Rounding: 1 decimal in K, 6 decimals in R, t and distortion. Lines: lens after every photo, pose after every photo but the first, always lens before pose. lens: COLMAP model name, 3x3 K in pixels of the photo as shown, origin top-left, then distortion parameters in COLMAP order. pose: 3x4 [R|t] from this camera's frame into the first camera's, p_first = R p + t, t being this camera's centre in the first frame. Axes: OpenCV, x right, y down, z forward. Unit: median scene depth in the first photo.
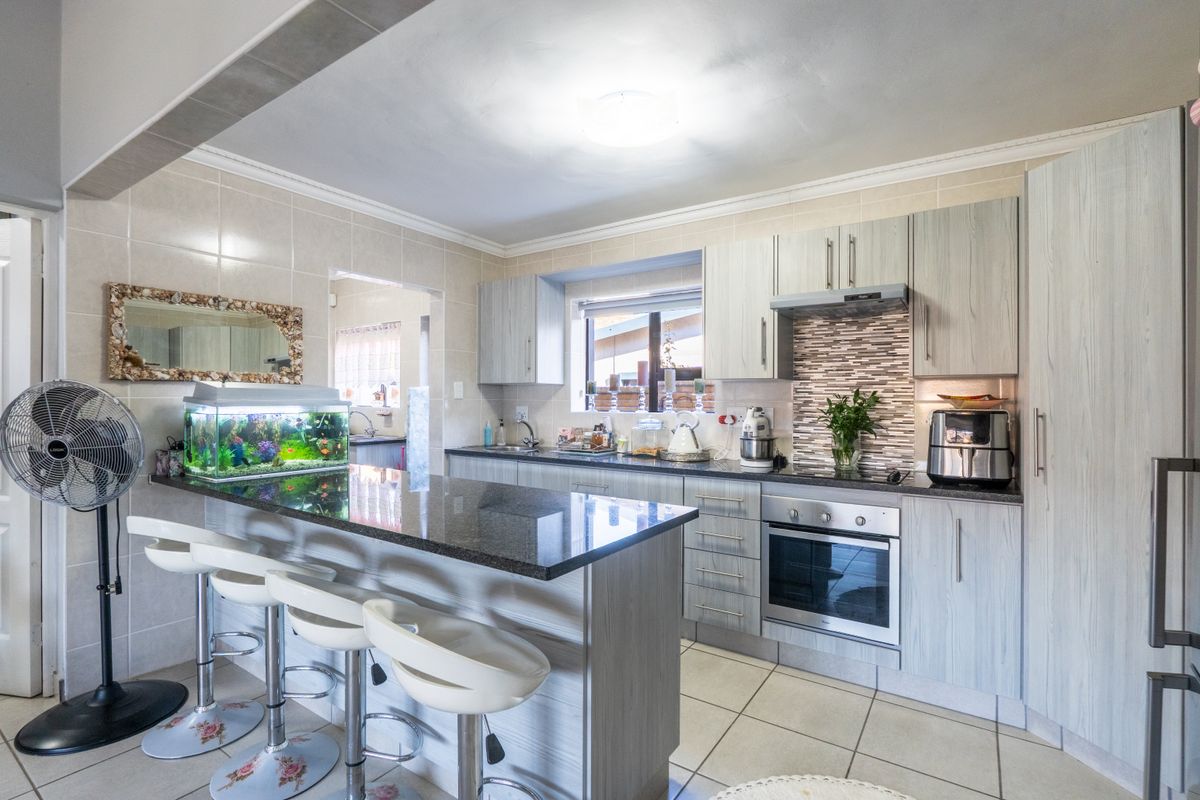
lens RADIAL K [[551.0, 0, 606.7], [0, 551.0, 402.2], [0, 0, 1]] dist [-0.005278, -0.001032]
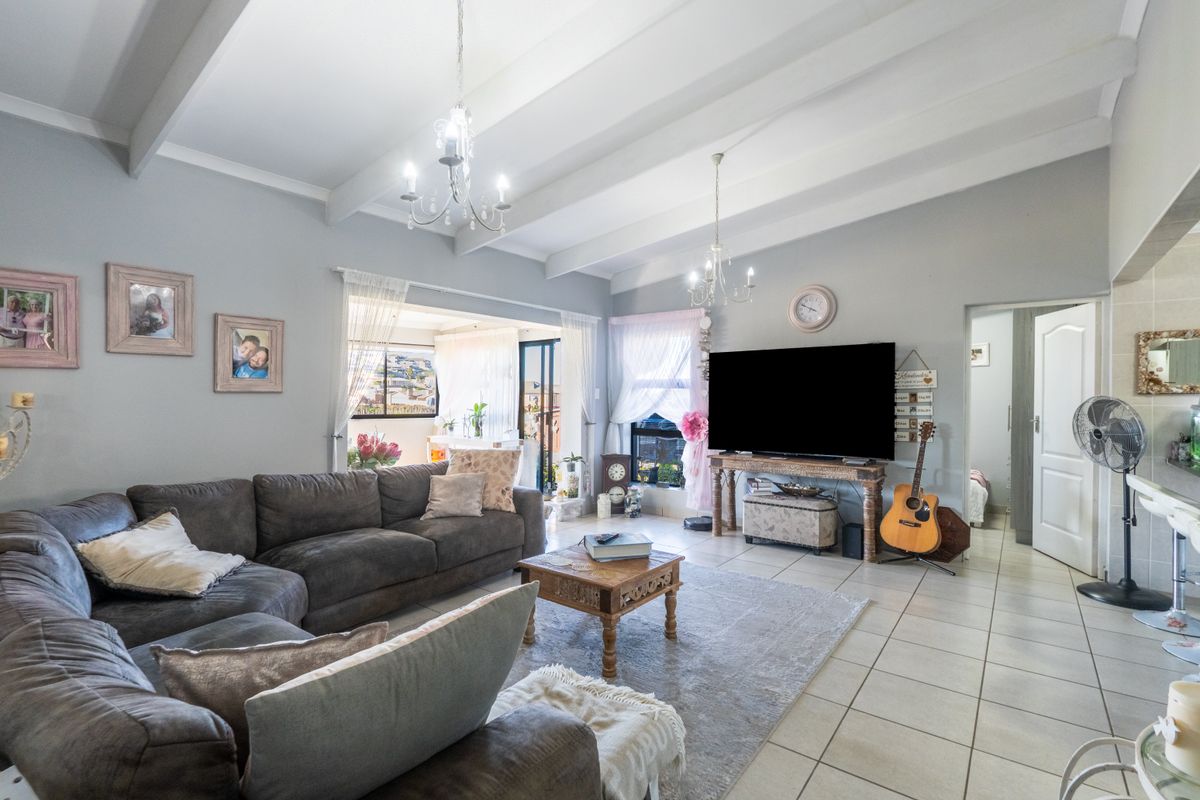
lens RADIAL K [[551.0, 0, 606.7], [0, 551.0, 402.2], [0, 0, 1]] dist [-0.005278, -0.001032]
pose [[-0.053746, 0.003921, -0.998547, 0.751448], [-0.007020, 0.999966, 0.004304, -0.013388], [0.998530, 0.007241, -0.053717, -0.444938]]
